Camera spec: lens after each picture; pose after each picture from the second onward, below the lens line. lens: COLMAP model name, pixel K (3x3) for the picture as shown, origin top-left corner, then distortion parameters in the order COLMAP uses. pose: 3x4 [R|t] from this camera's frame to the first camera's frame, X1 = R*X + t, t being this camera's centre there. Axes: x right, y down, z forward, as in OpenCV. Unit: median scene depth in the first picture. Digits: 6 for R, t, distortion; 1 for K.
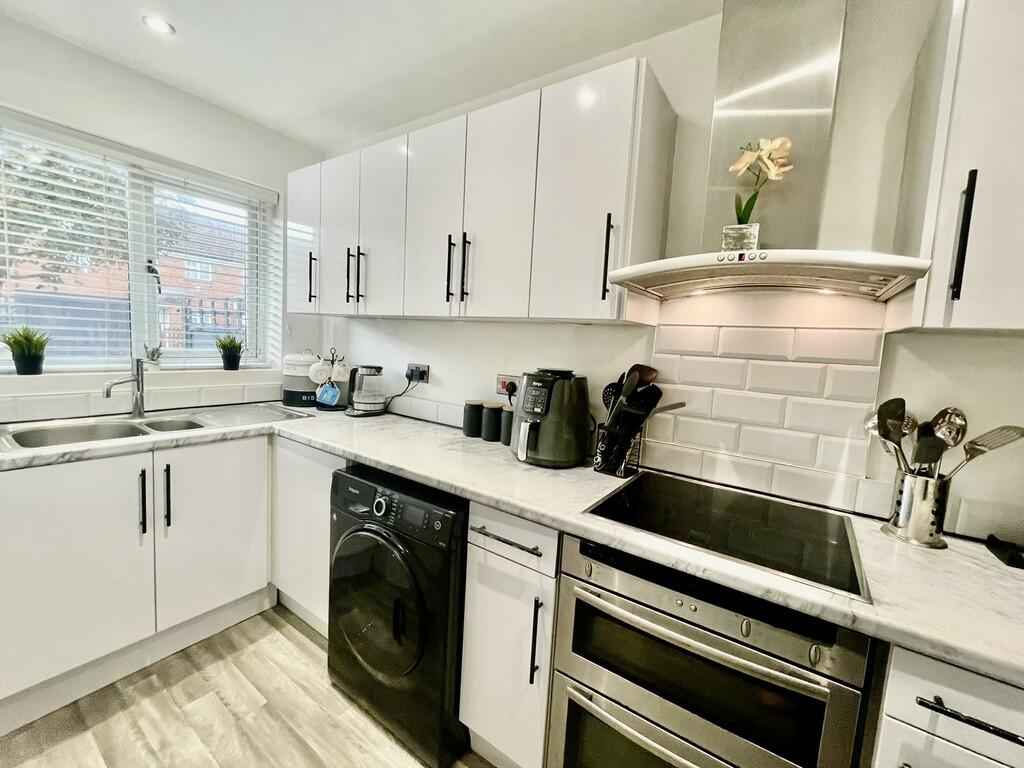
lens RADIAL K [[425.5, 0, 515.4], [0, 425.5, 382.1], [0, 0, 1]] dist [-0.000235, -0.000096]
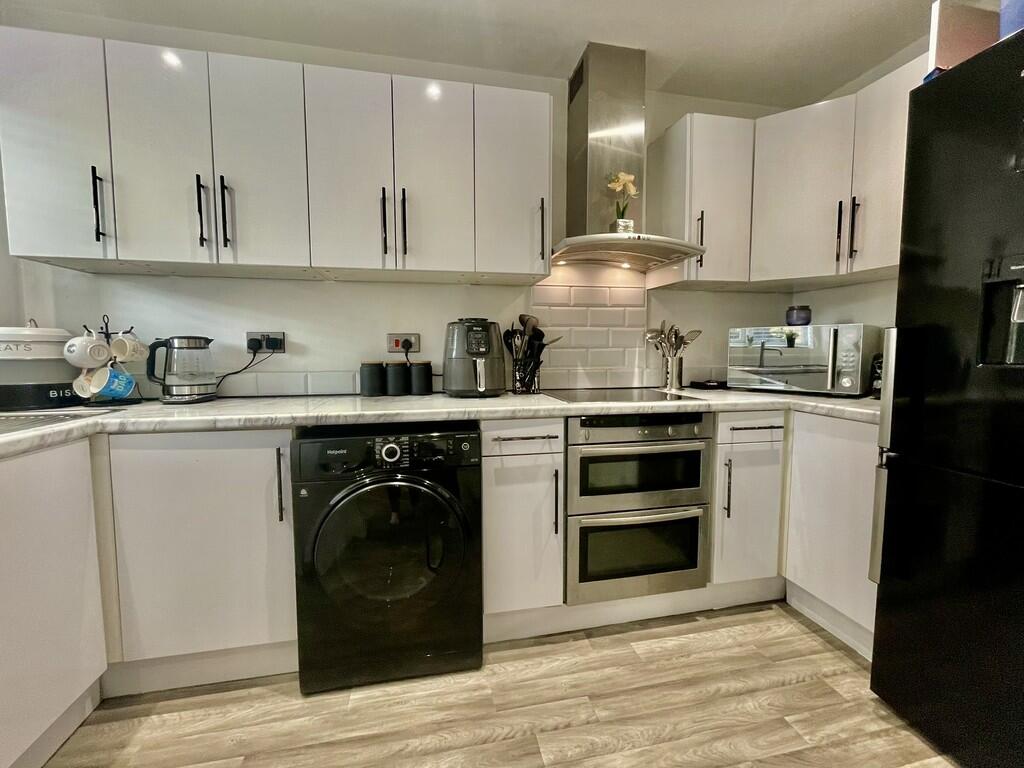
lens RADIAL K [[425.5, 0, 515.4], [0, 425.5, 382.1], [0, 0, 1]] dist [-0.000235, -0.000096]
pose [[0.685222, -0.115684, 0.719088, -0.762404], [0.113871, 0.992180, 0.051110, 0.105151], [-0.719378, 0.046861, 0.693037, 0.092451]]
